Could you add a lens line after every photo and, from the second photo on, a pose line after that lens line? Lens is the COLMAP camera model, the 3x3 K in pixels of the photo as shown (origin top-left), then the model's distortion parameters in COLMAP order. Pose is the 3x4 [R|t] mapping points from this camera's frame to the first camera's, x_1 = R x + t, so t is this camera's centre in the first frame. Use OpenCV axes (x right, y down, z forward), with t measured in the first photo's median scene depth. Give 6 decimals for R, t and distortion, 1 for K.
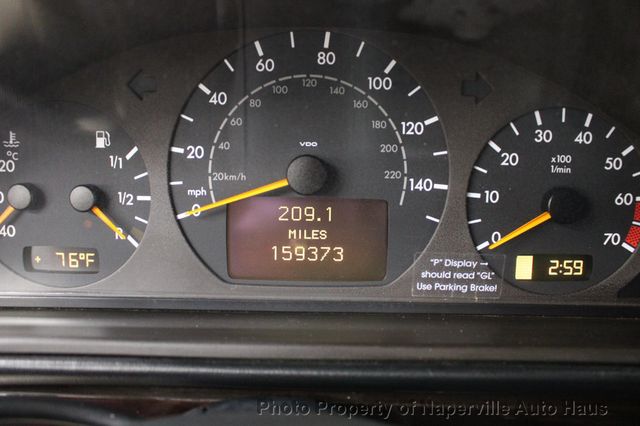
lens RADIAL K [[531.6, 0, 320.0], [0, 531.6, 213.0], [0, 0, 1]] dist [-0.160751, 0.122082]
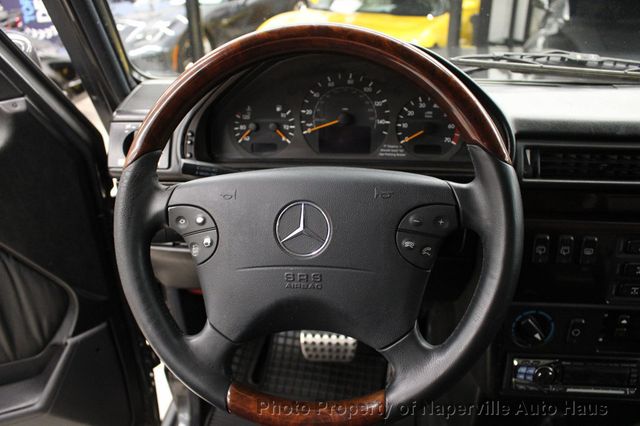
lens RADIAL K [[531.6, 0, 320.0], [0, 531.6, 213.0], [0, 0, 1]] dist [-0.160751, 0.122082]
pose [[0.992957, 0.008708, -0.118158, 0.206742], [-0.003162, 0.998888, 0.047047, 0.338275], [0.118436, -0.046342, 0.991880, -2.151899]]
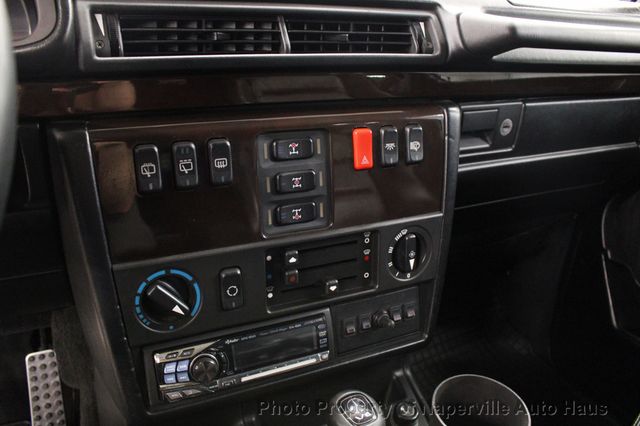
lens RADIAL K [[531.6, 0, 320.0], [0, 531.6, 213.0], [0, 0, 1]] dist [-0.160751, 0.122082]
pose [[0.893594, -0.152343, 0.422234, 0.826424], [0.161726, 0.986740, 0.013750, 0.898266], [-0.418730, 0.056000, 0.906383, -1.080088]]
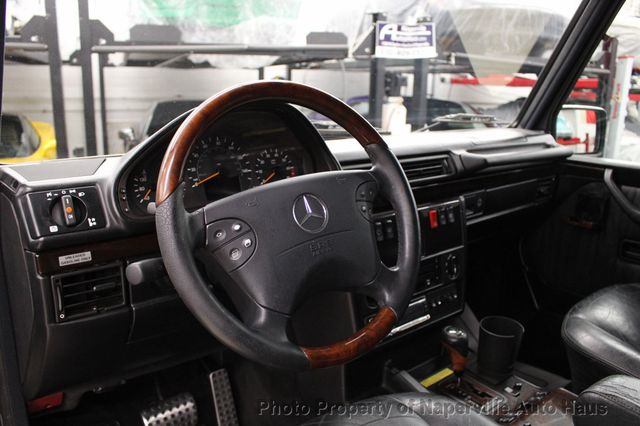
lens RADIAL K [[531.6, 0, 320.0], [0, 531.6, 213.0], [0, 0, 1]] dist [-0.160751, 0.122082]
pose [[0.758103, -0.165185, 0.630867, -1.983386], [0.281898, 0.955344, -0.088606, 0.775153], [-0.588059, 0.245012, 0.770815, -2.375798]]
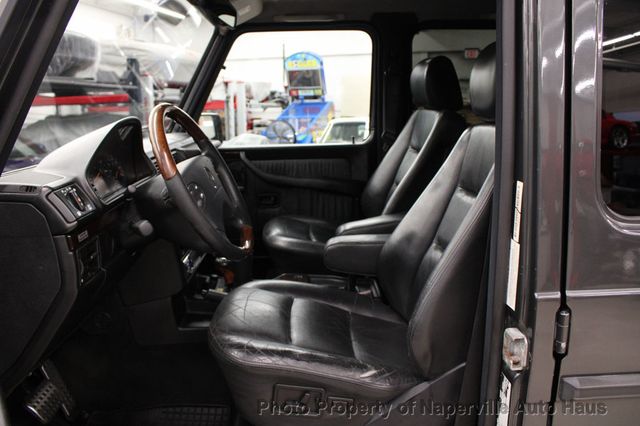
lens RADIAL K [[531.6, 0, 320.0], [0, 531.6, 213.0], [0, 0, 1]] dist [-0.160751, 0.122082]
pose [[-0.056582, -0.227018, 0.972245, -5.310347], [0.438619, 0.869146, 0.228471, 0.079568], [-0.896890, 0.439372, 0.050397, -1.099737]]
